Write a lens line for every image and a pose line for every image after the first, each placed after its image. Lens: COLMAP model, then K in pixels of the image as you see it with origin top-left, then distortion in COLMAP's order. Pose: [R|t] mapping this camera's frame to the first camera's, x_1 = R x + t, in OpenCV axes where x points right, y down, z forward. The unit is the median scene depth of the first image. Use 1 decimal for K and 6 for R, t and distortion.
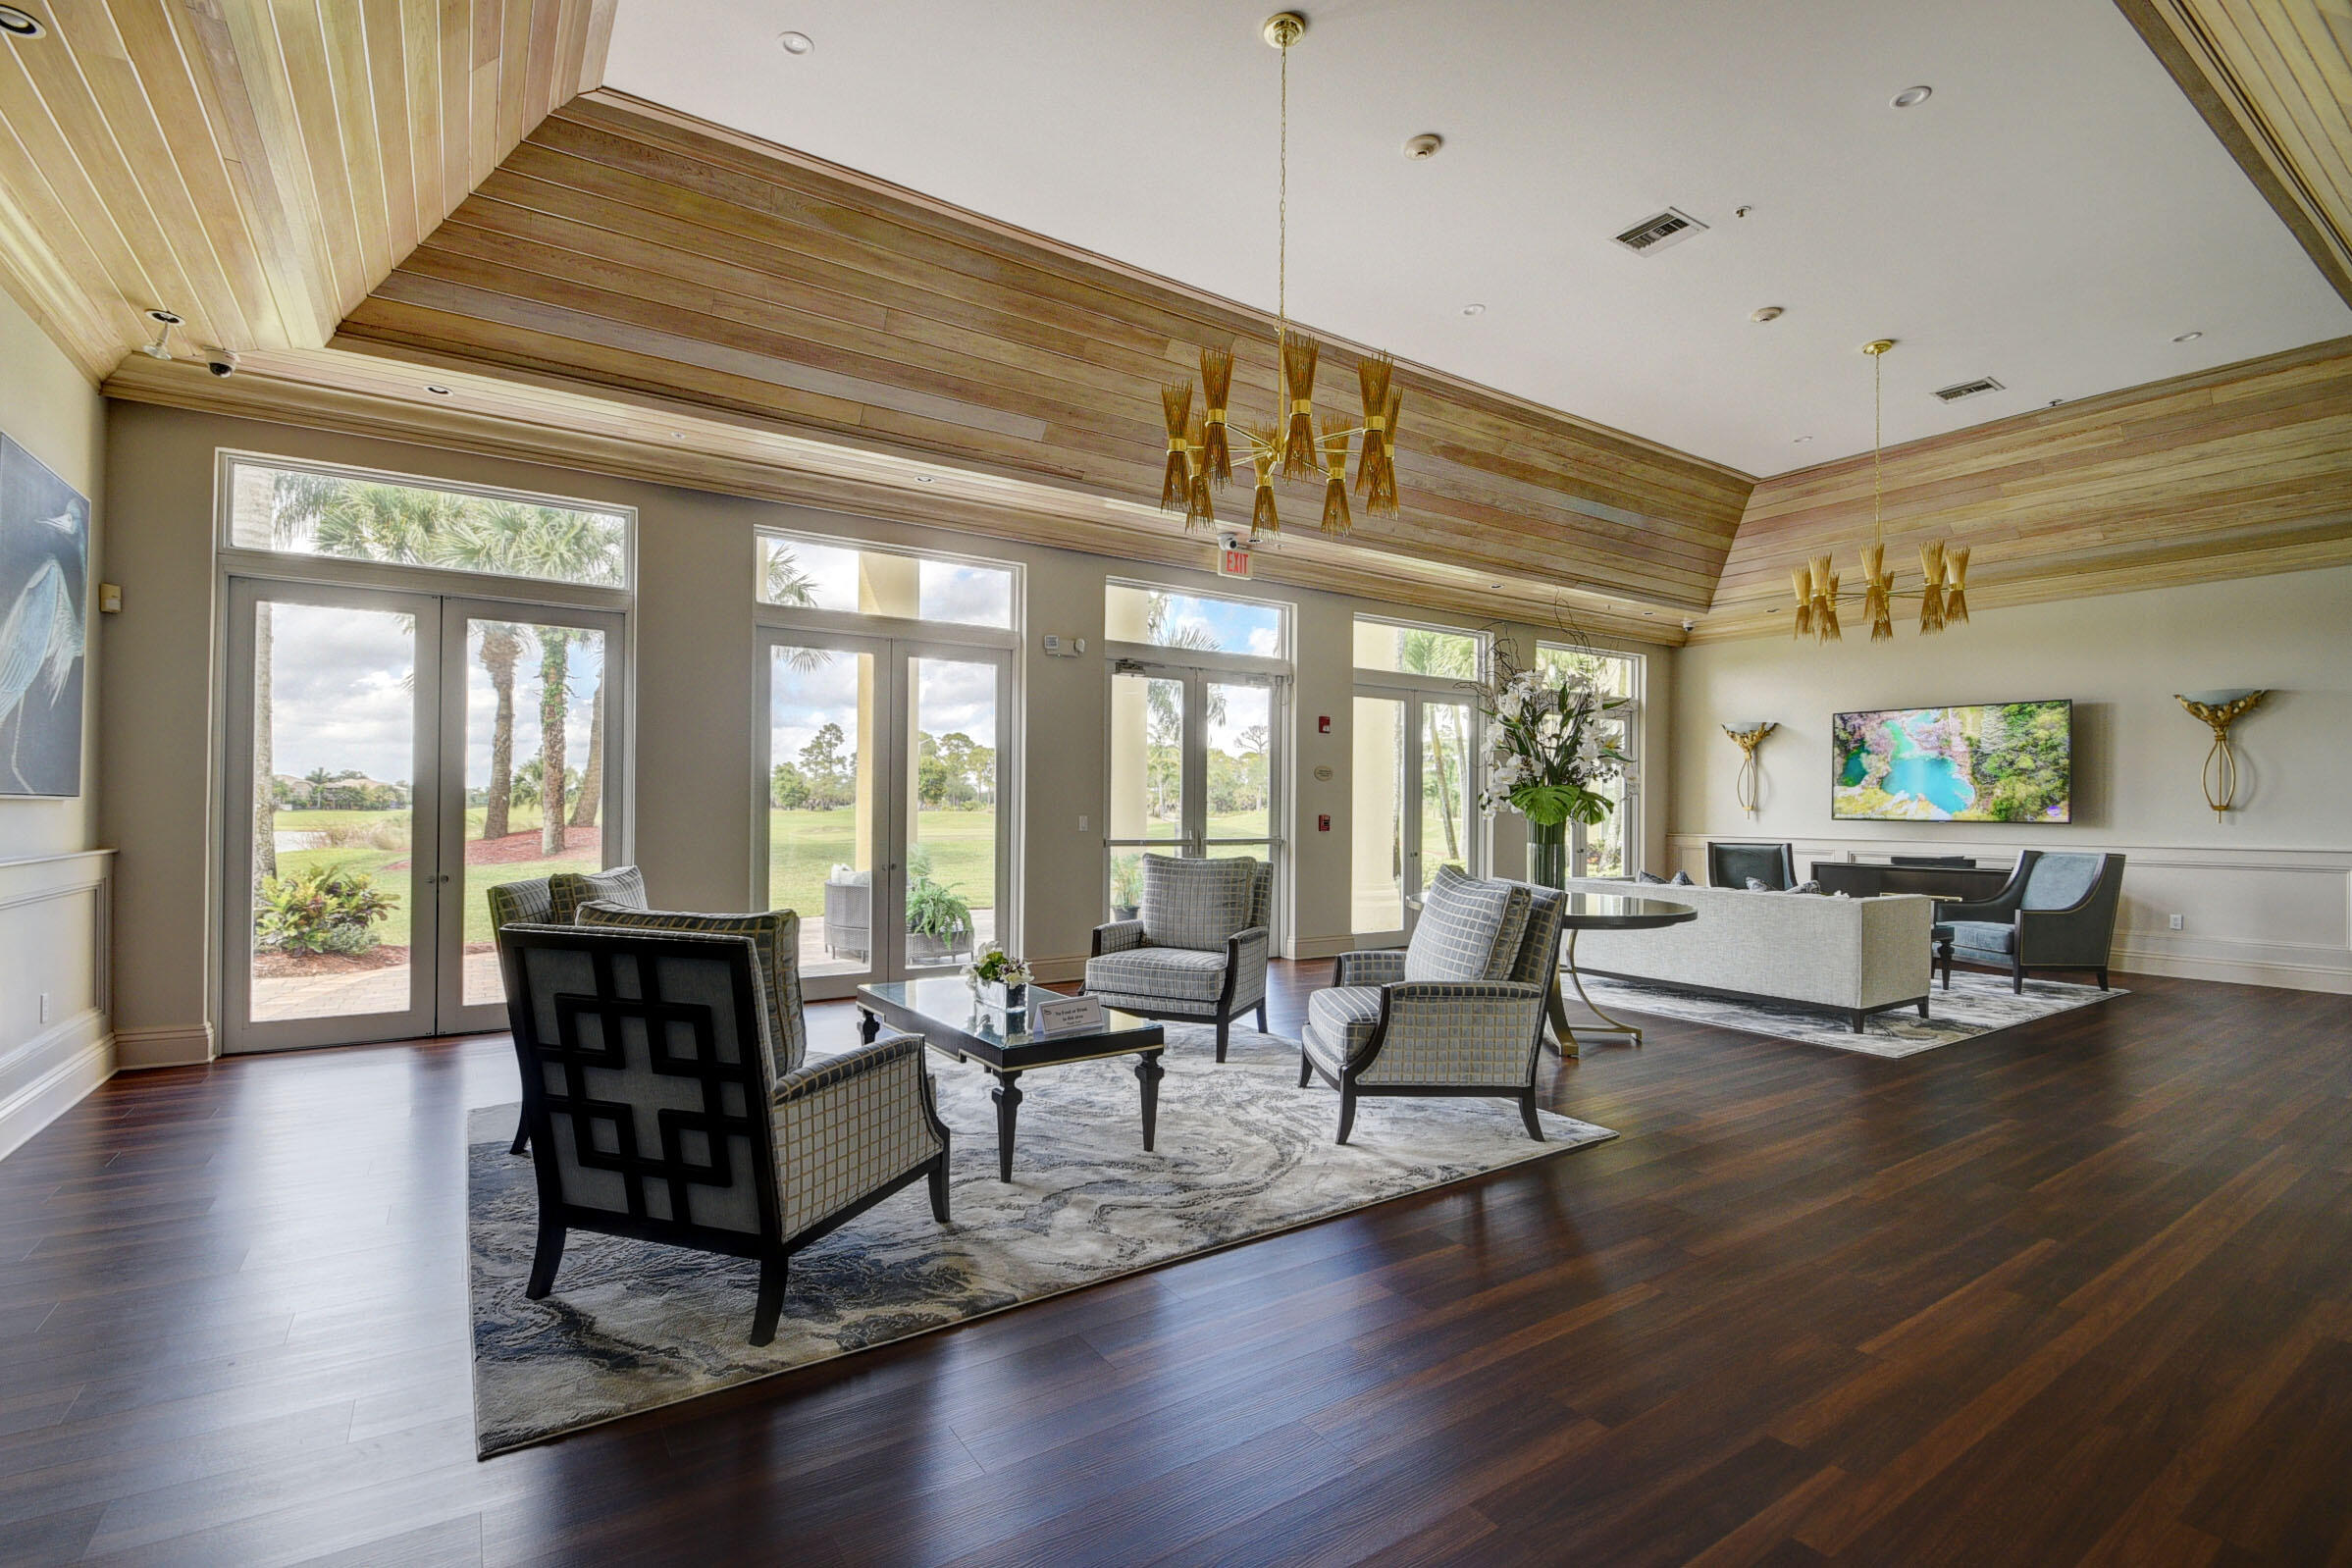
lens RADIAL K [[1043.7, 0, 1178.0], [0, 1043.7, 798.3], [0, 0, 1]] dist [0.111880, -0.038841]
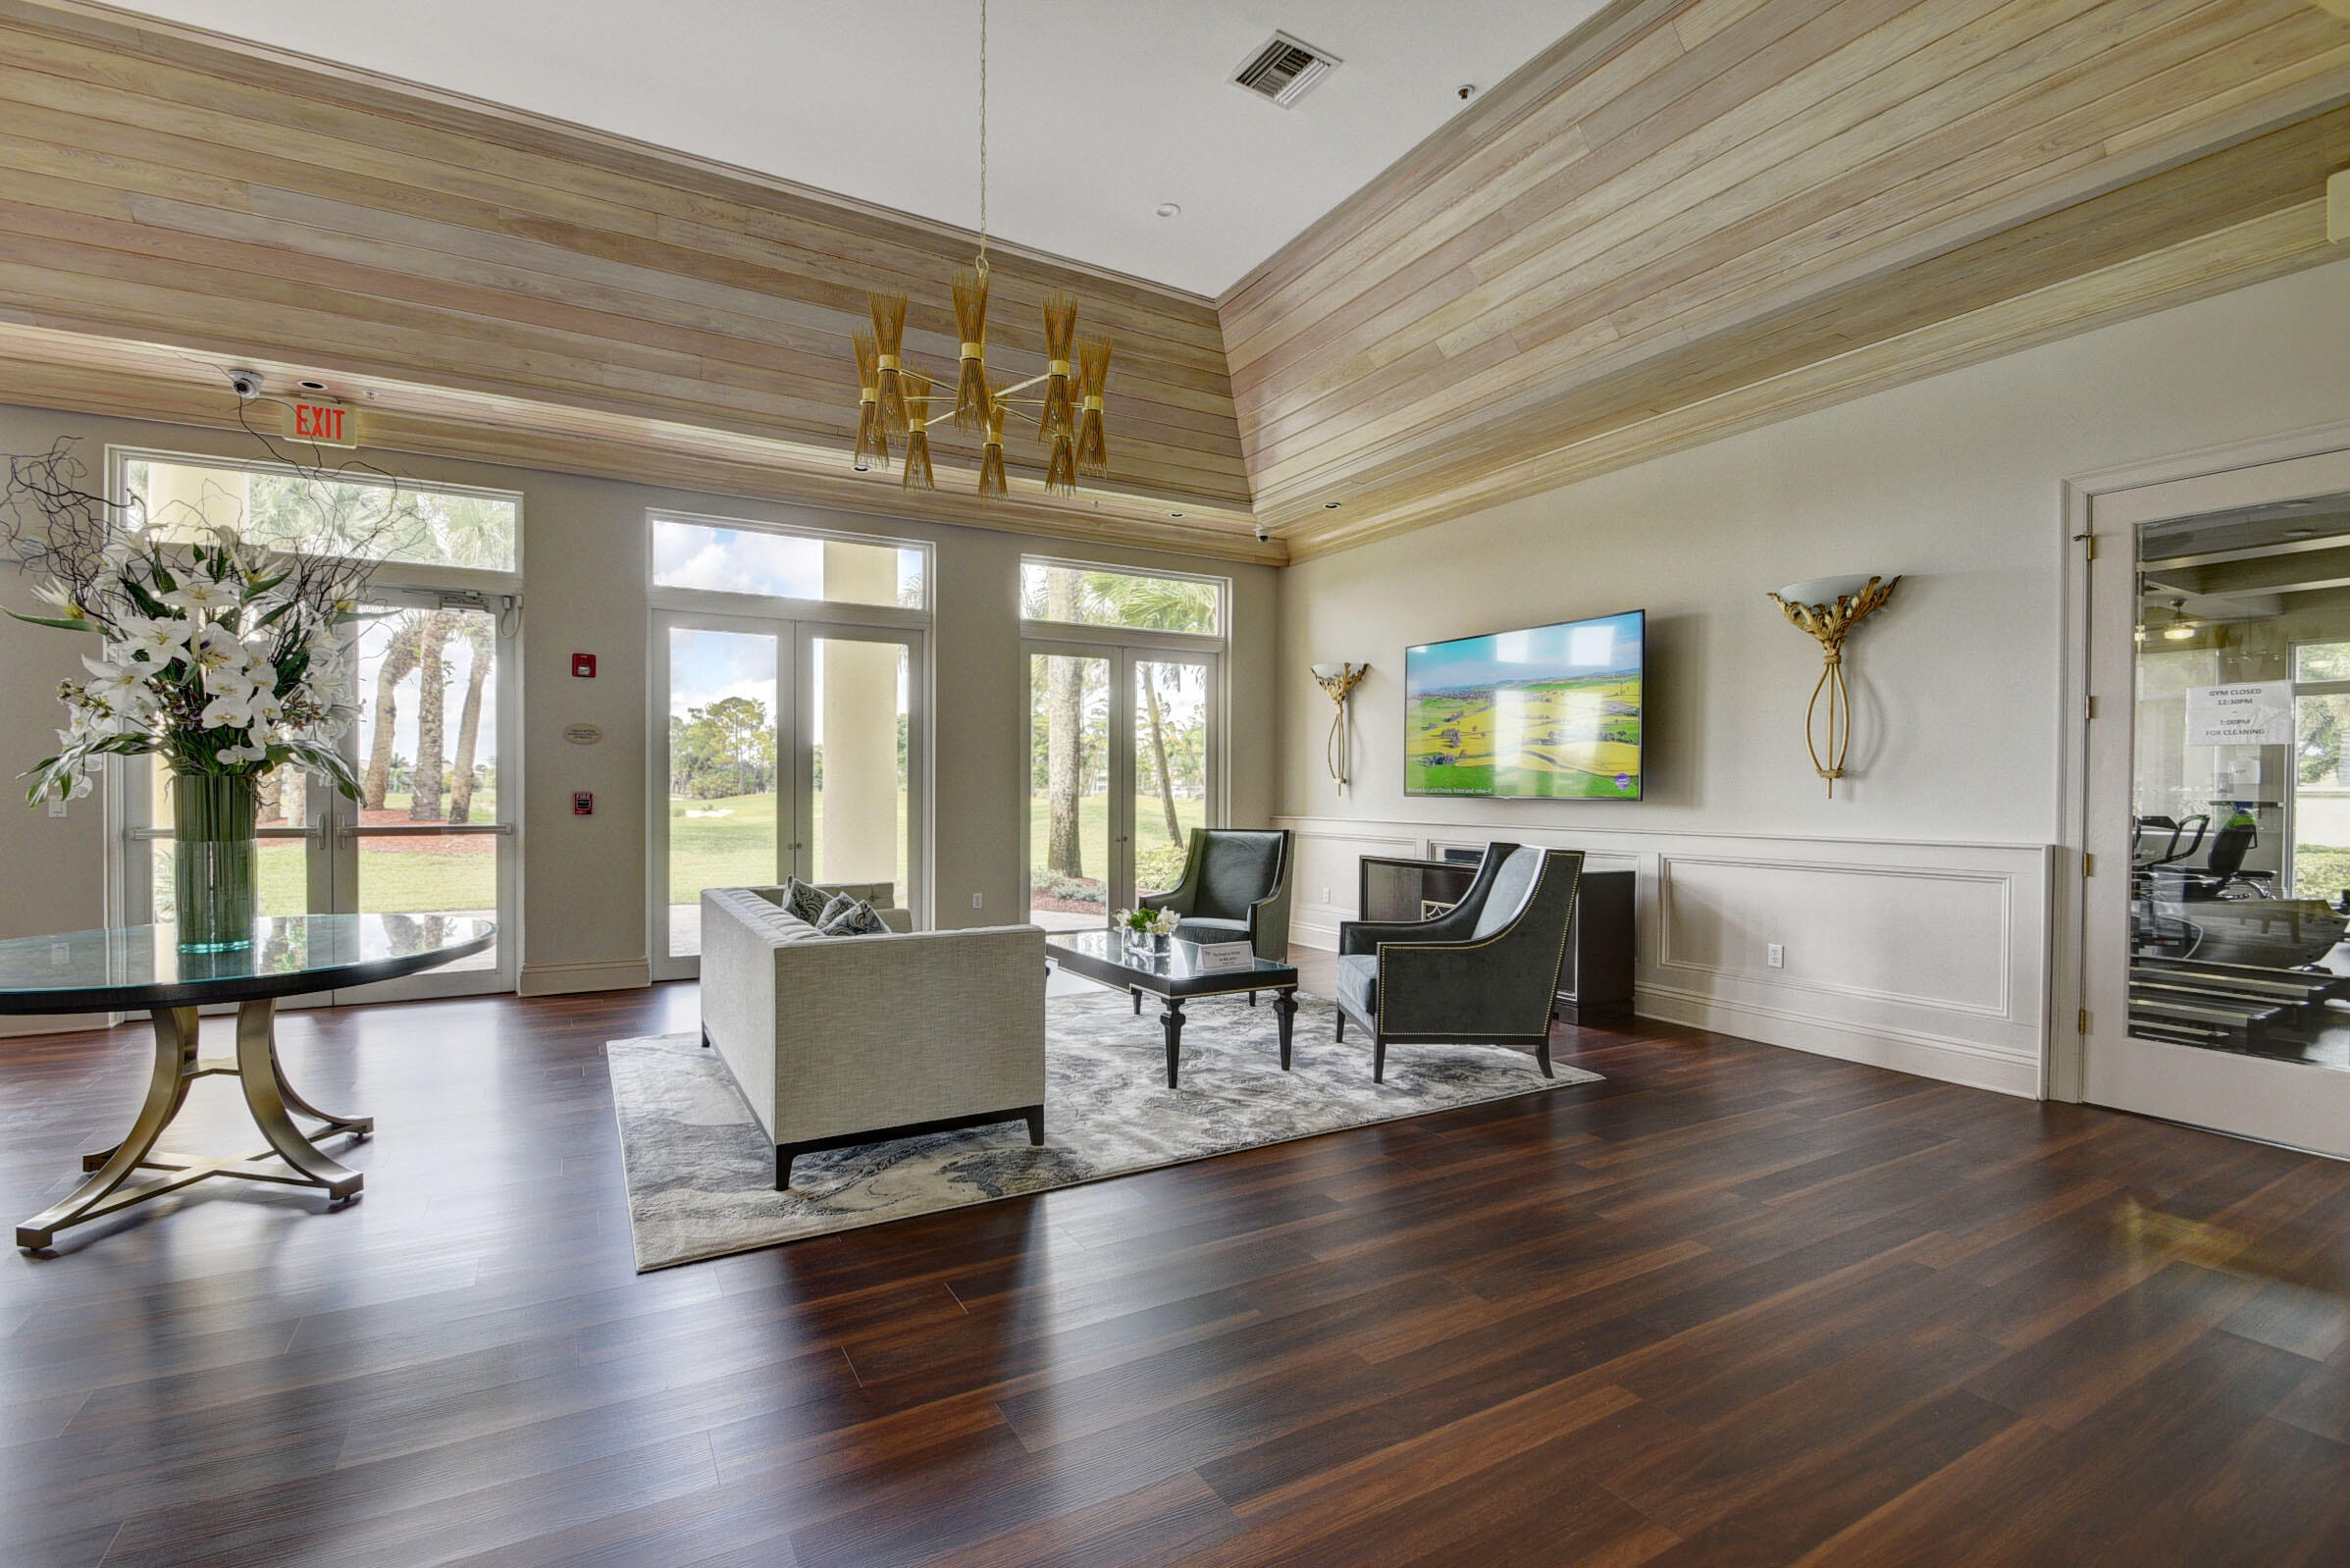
lens RADIAL K [[955.1, 0, 1175.0], [0, 955.1, 784.0], [0, 0, 1]] dist [-0.000232, -0.000064]
pose [[0.990771, -0.005660, -0.135425, 0.605166], [0.006377, 0.999968, 0.004867, 0.009202], [0.135393, -0.005686, 0.990776, 0.402361]]
